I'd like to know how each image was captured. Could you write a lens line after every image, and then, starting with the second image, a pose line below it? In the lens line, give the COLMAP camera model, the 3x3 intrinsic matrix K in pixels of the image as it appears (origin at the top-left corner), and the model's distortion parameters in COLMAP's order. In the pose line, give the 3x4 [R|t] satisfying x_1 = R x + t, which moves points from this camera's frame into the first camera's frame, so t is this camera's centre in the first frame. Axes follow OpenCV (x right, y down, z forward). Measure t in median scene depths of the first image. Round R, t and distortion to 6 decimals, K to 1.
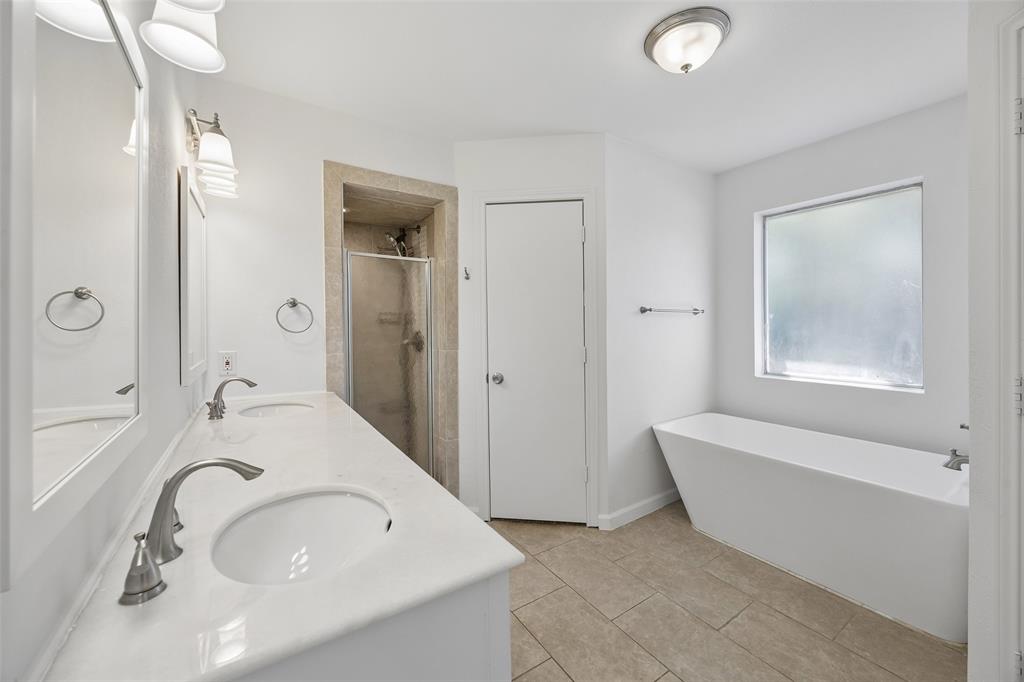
lens RADIAL K [[400.7, 0, 510.5], [0, 400.7, 326.9], [0, 0, 1]] dist [0.002325, 0.000186]
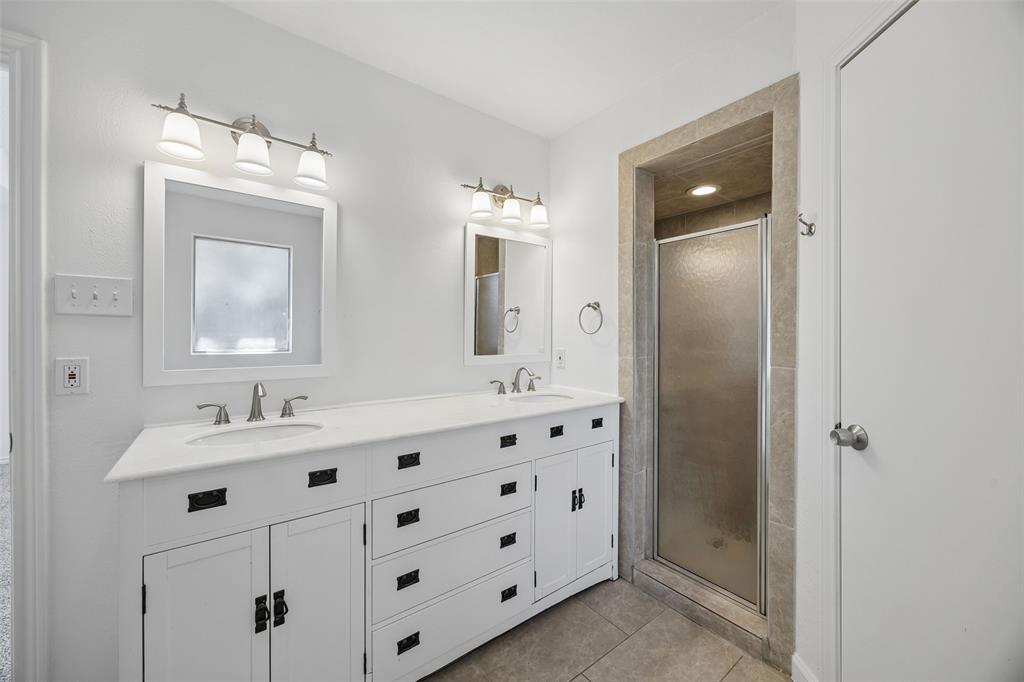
lens RADIAL K [[400.7, 0, 511.0], [0, 400.7, 338.1], [0, 0, 1]] dist [0.002325, 0.000186]
pose [[0.057546, 0.004673, -0.998332, 0.400112], [-0.008747, 0.999953, 0.004177, 0.018126], [0.998305, 0.008492, 0.057585, 0.580634]]
